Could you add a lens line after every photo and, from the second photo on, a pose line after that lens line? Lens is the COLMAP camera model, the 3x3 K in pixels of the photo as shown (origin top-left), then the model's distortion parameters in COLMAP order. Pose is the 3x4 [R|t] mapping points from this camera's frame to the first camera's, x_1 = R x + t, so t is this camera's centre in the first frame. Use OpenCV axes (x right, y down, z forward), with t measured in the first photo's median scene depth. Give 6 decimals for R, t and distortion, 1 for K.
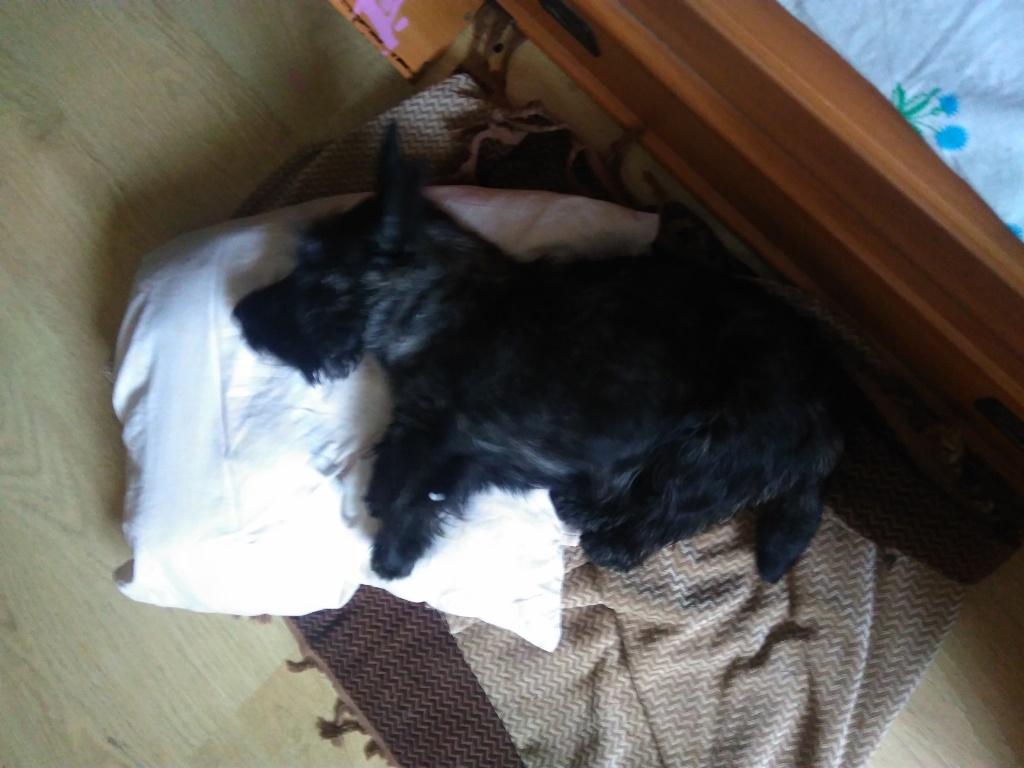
lens RADIAL K [[802.0, 0, 512.0], [0, 802.0, 384.0], [0, 0, 1]] dist [0.007292, -0.008521]
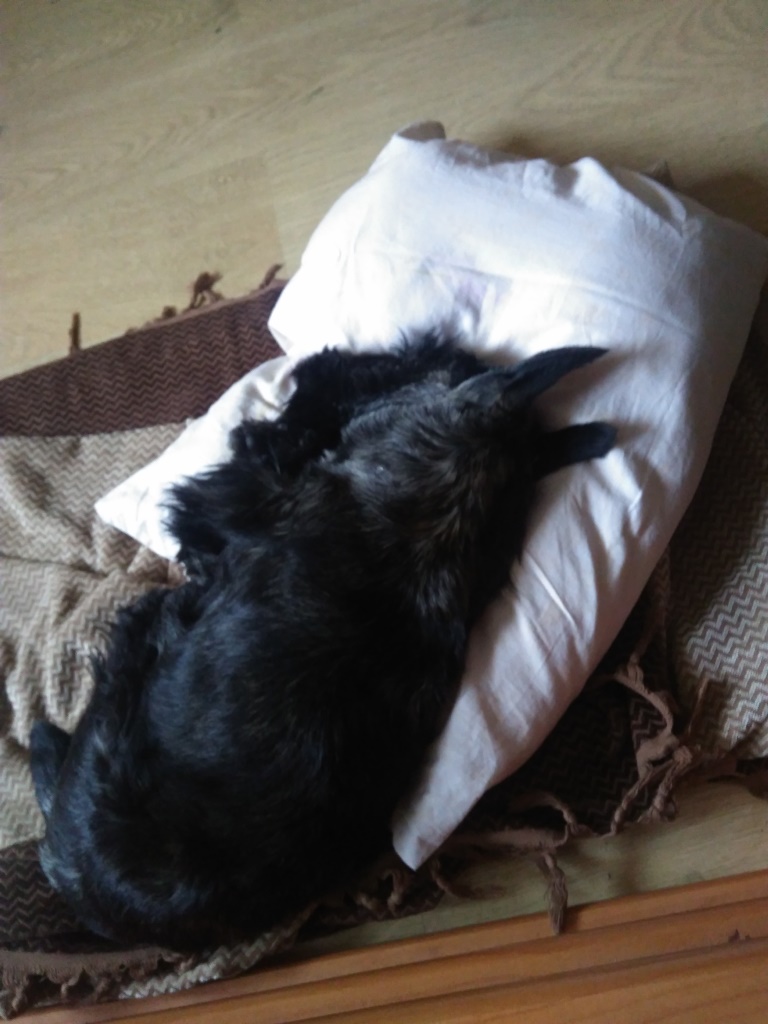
lens RADIAL K [[802.0, 0, 384.0], [0, 802.0, 512.0], [0, 0, 1]] dist [0.007292, -0.008521]
pose [[-0.441909, 0.896317, 0.036505, -0.117401], [-0.803047, -0.413405, 0.429199, -0.344160], [0.399790, 0.160352, 0.902472, 0.252851]]
